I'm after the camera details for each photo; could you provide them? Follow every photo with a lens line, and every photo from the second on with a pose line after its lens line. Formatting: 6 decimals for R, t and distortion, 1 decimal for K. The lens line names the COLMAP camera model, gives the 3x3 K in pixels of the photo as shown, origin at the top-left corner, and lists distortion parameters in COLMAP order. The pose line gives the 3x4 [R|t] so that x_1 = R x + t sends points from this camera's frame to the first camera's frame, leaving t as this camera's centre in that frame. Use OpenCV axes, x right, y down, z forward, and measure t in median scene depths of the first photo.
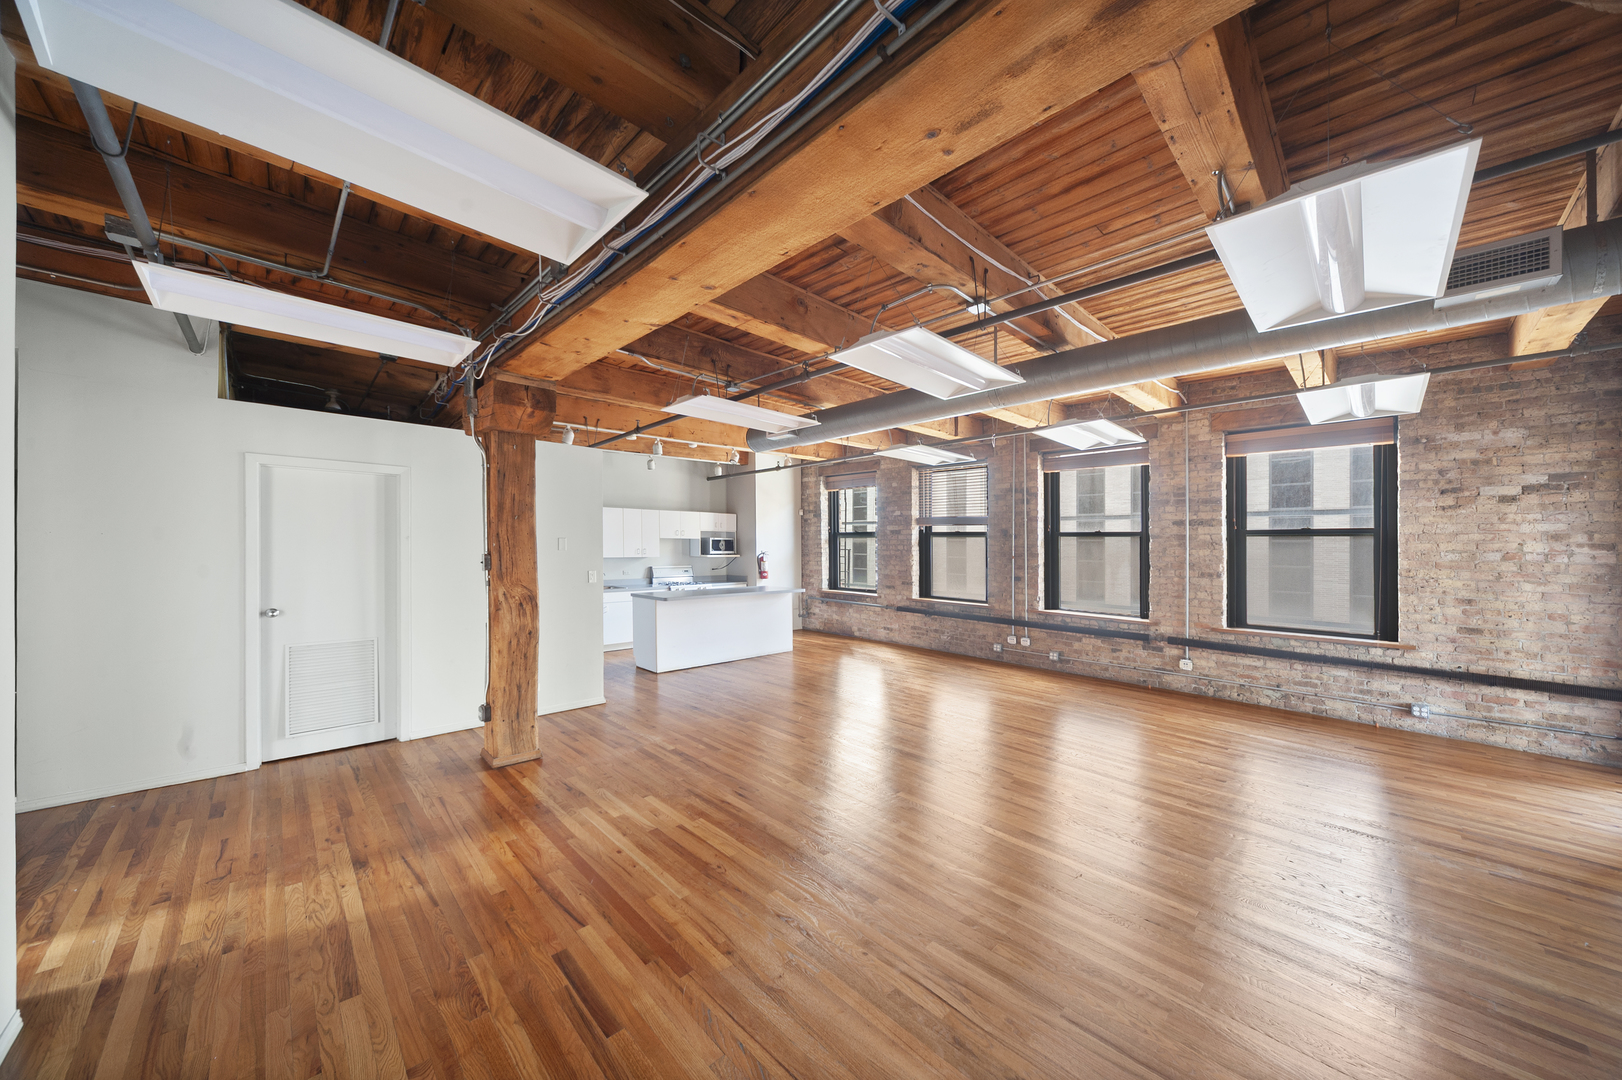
lens RADIAL K [[568.1, 0, 827.8], [0, 568.1, 546.5], [0, 0, 1]] dist [-0.003802, -0.000322]
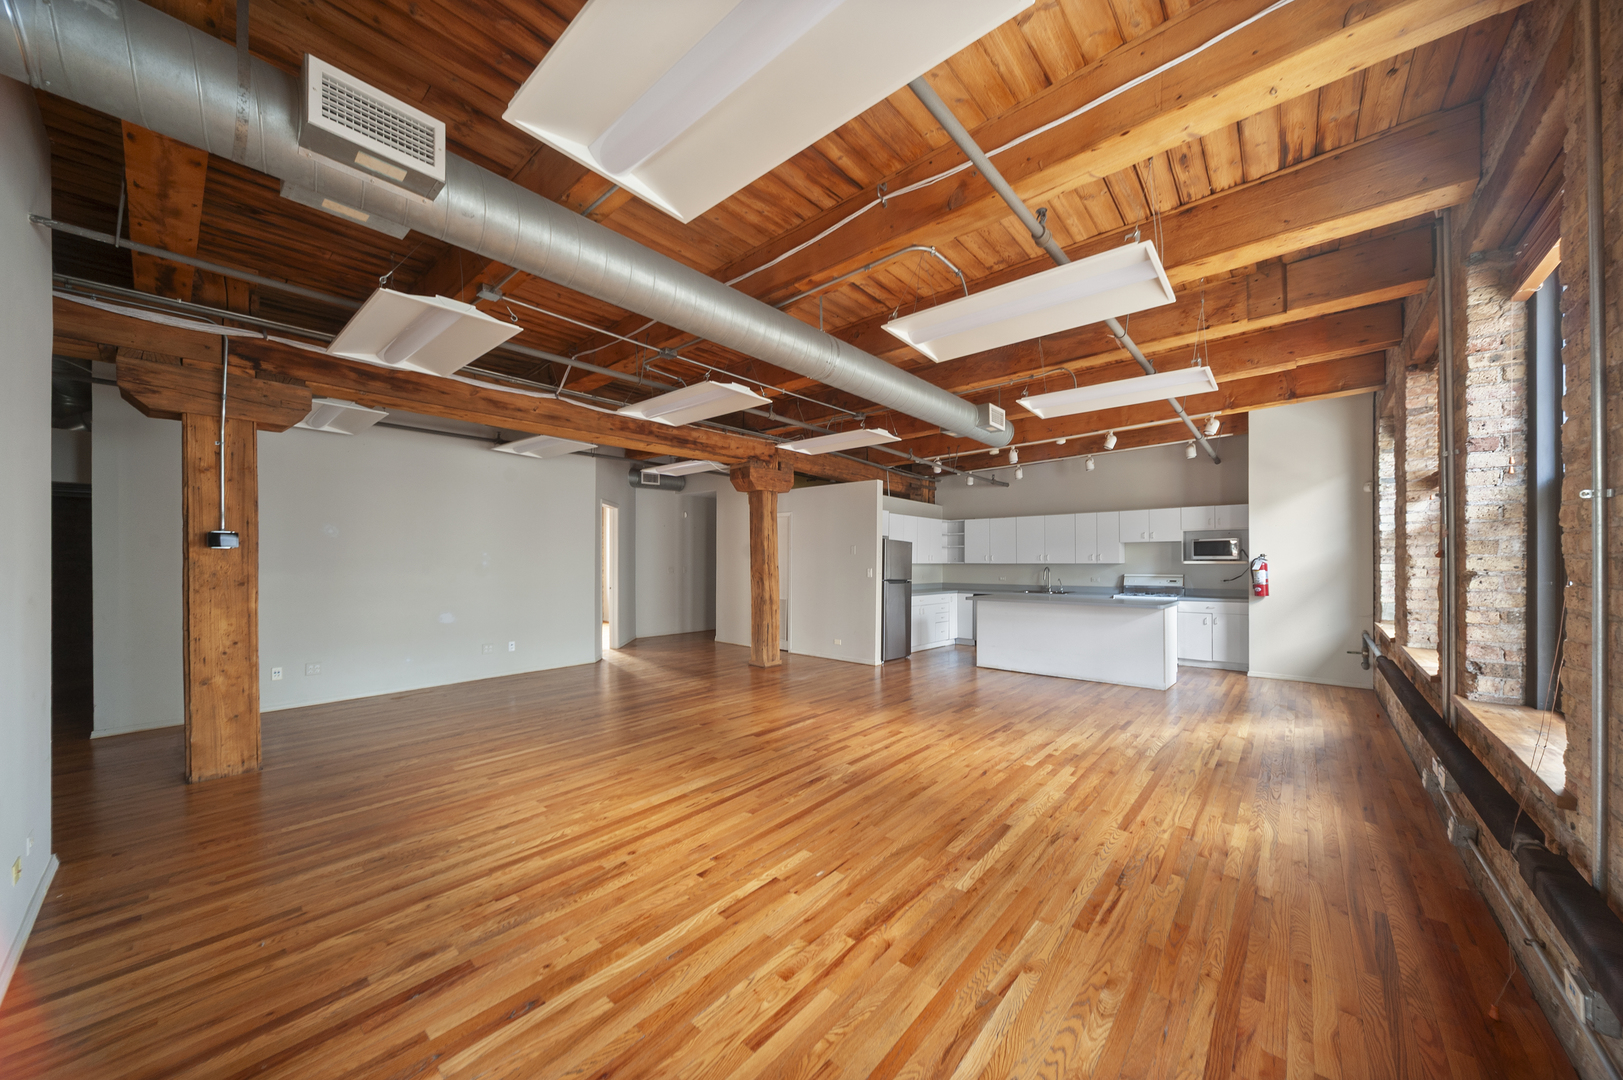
lens RADIAL K [[568.4, 0, 807.2], [0, 568.4, 560.6], [0, 0, 1]] dist [-0.003802, -0.000322]
pose [[0.049245, -0.010355, -0.998733, 0.775396], [0.003958, 0.999940, -0.010172, 0.028697], [0.998779, -0.003452, 0.049283, 0.615628]]
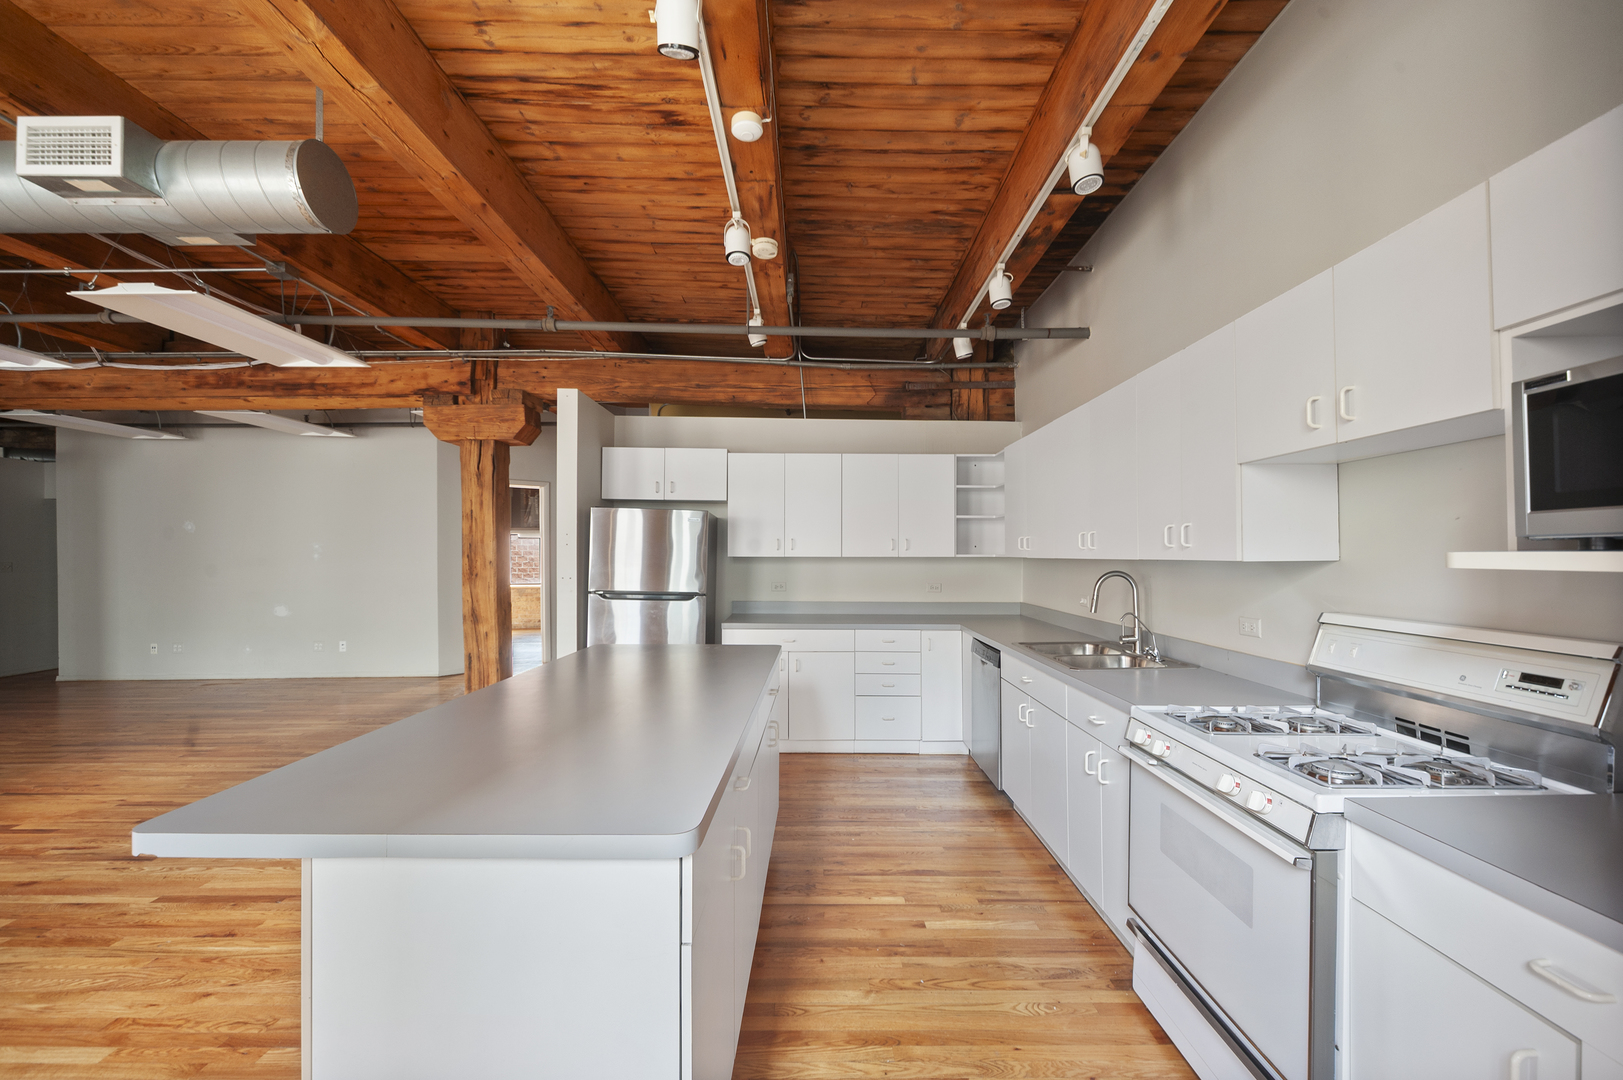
lens RADIAL K [[637.9, 0, 807.1], [0, 637.9, 546.9], [0, 0, 1]] dist [-0.000368, -0.001189]
pose [[-0.706405, -0.010623, -0.707728, -0.053996], [0.000142, 0.999885, -0.015150, 0.022856], [0.707808, -0.010803, -0.706323, 1.413596]]
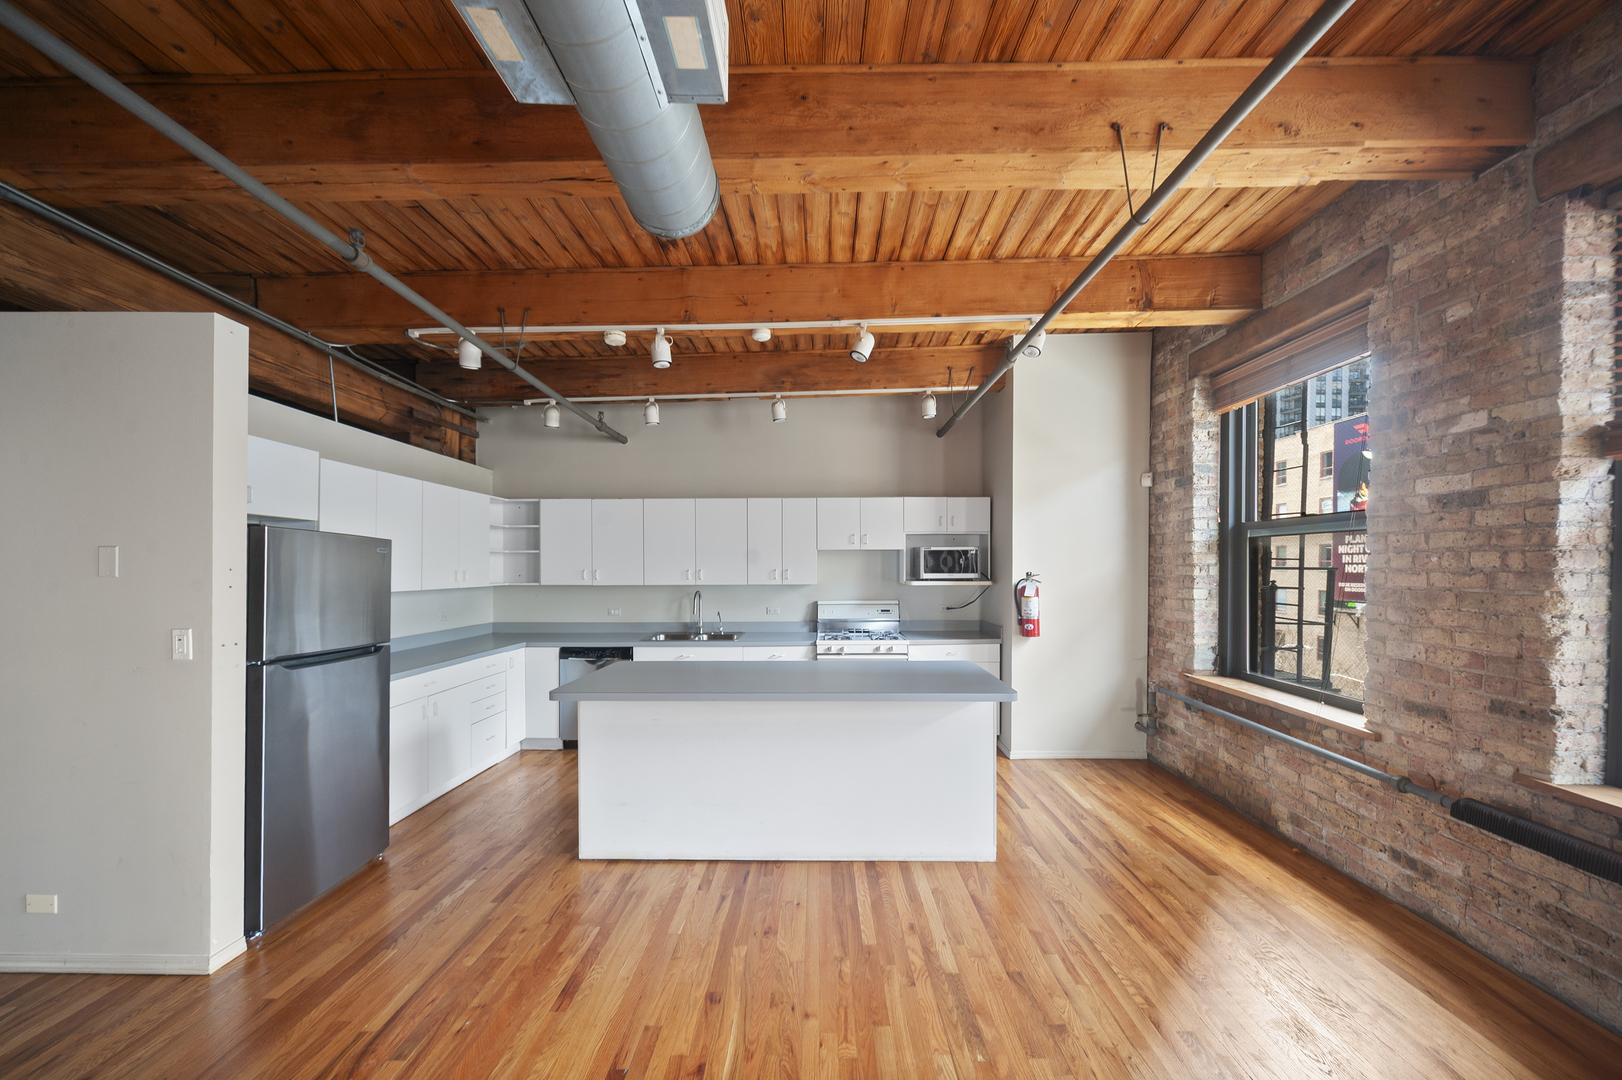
lens RADIAL K [[580.2, 0, 825.0], [0, 580.2, 577.5], [0, 0, 1]] dist [-0.007670, 0.000083]
pose [[0.703214, 0.006718, -0.710946, 0.138150], [0.008597, 0.999802, 0.017952, 0.002747], [0.710926, -0.018736, 0.703017, 0.823057]]
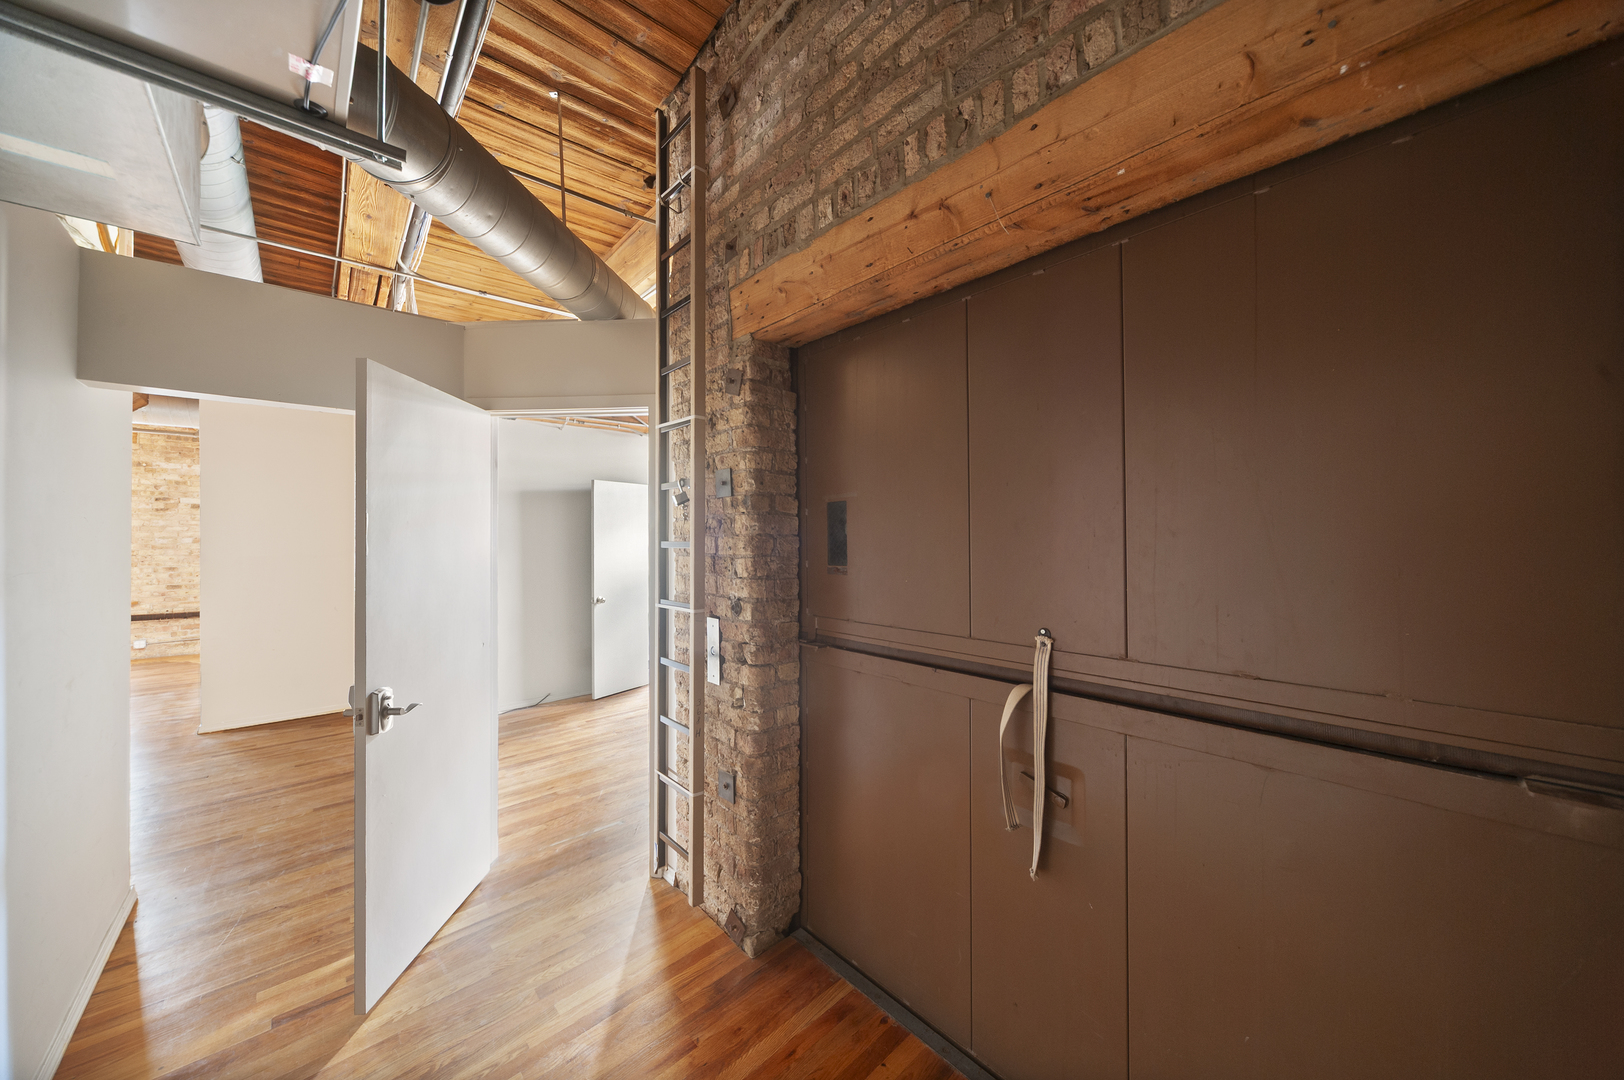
lens RADIAL K [[568.8, 0, 808.8], [0, 568.8, 527.8], [0, 0, 1]] dist [-0.003802, -0.000322]
pose [[0.070355, 0.007970, 0.997490, -0.248664], [0.000969, 0.999967, -0.008058, -0.003292], [-0.997522, 0.001533, 0.070345, -0.664390]]
